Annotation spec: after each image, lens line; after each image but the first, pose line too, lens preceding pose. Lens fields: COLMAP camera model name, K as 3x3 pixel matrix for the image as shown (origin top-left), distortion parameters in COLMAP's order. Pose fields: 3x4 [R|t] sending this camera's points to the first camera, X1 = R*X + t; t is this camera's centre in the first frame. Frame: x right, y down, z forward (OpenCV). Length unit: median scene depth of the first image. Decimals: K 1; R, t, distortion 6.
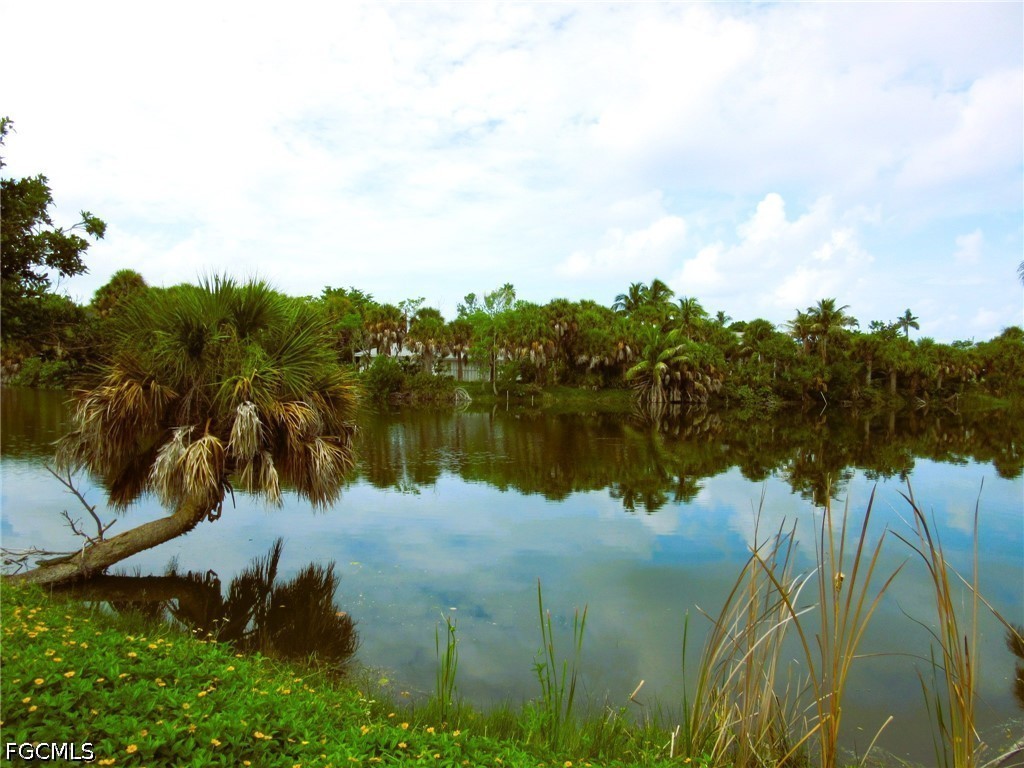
lens RADIAL K [[770.9, 0, 512.0], [0, 770.9, 384.0], [0, 0, 1]] dist [-0.045225, 0.039879]
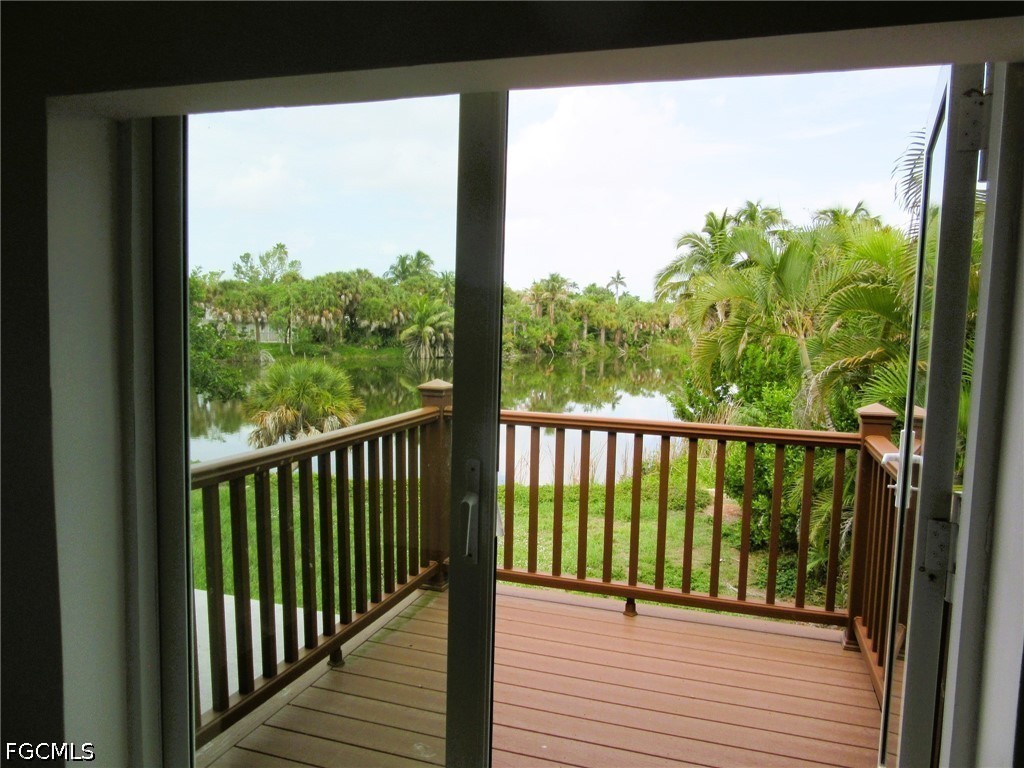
lens RADIAL K [[770.9, 0, 512.0], [0, 770.9, 384.0], [0, 0, 1]] dist [-0.045225, 0.039879]
pose [[0.946338, -0.029351, 0.321844, -0.076761], [0.001737, 0.996315, 0.085753, -0.039185], [-0.323175, -0.080592, 0.942901, -0.210400]]
